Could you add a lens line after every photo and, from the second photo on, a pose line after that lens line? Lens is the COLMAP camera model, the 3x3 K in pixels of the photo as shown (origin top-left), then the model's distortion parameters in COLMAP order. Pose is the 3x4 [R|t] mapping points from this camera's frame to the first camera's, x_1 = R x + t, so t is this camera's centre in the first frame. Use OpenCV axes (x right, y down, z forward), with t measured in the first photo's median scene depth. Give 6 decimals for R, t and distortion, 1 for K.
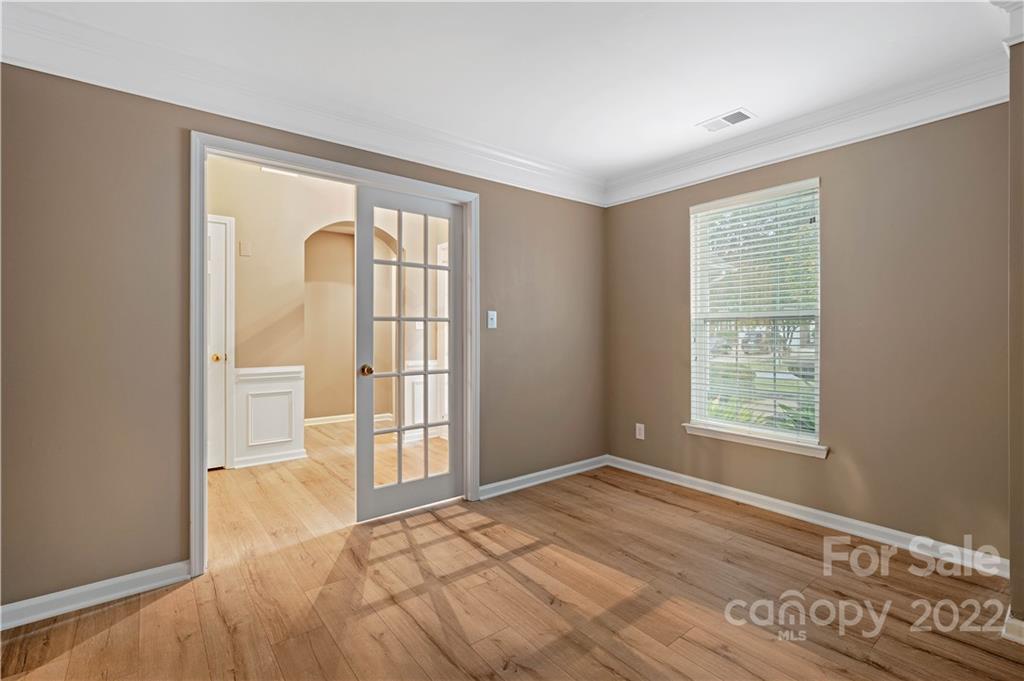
lens RADIAL K [[471.5, 0, 508.8], [0, 471.5, 337.6], [0, 0, 1]] dist [-0.001207, 0.000404]
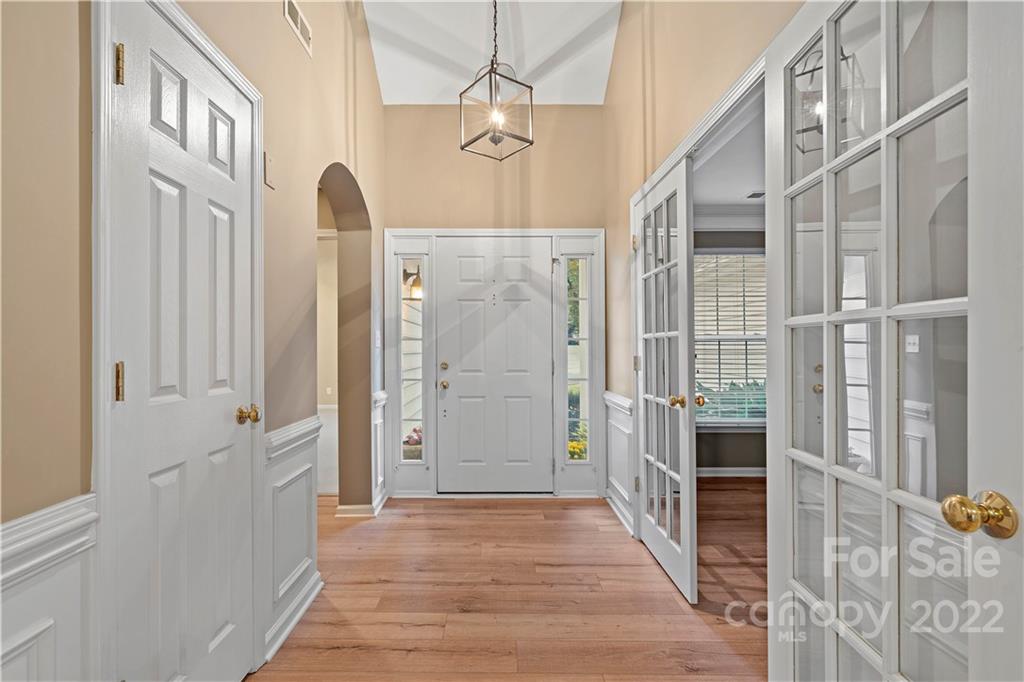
lens RADIAL K [[477.8, 0, 512.0], [0, 477.8, 341.0], [0, 0, 1]] dist [-0.001171, 0.000039]
pose [[0.618600, 0.006753, 0.785677, -1.107379], [0.004893, 0.999911, -0.012447, -0.025712], [-0.785691, 0.011544, 0.618511, 0.740840]]
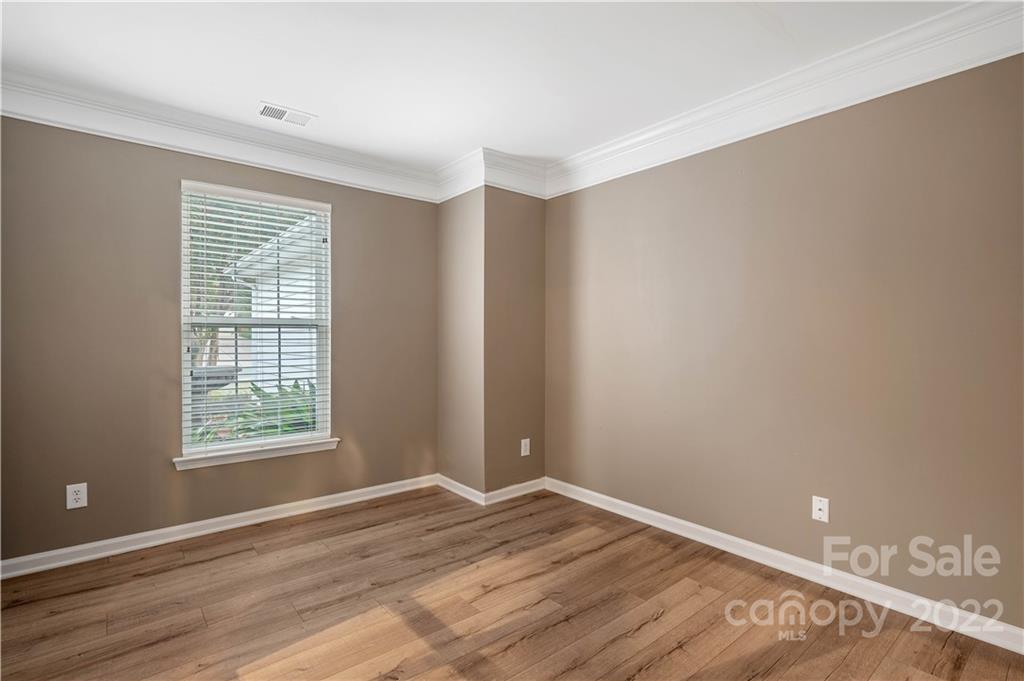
lens RADIAL K [[477.8, 0, 512.0], [0, 477.8, 340.5], [0, 0, 1]] dist [-0.001171, 0.000039]
pose [[-0.014802, -0.000678, 0.999890, -0.510833], [0.012804, 0.999918, 0.000868, -0.004315], [-0.999808, 0.012815, -0.014792, 0.574254]]
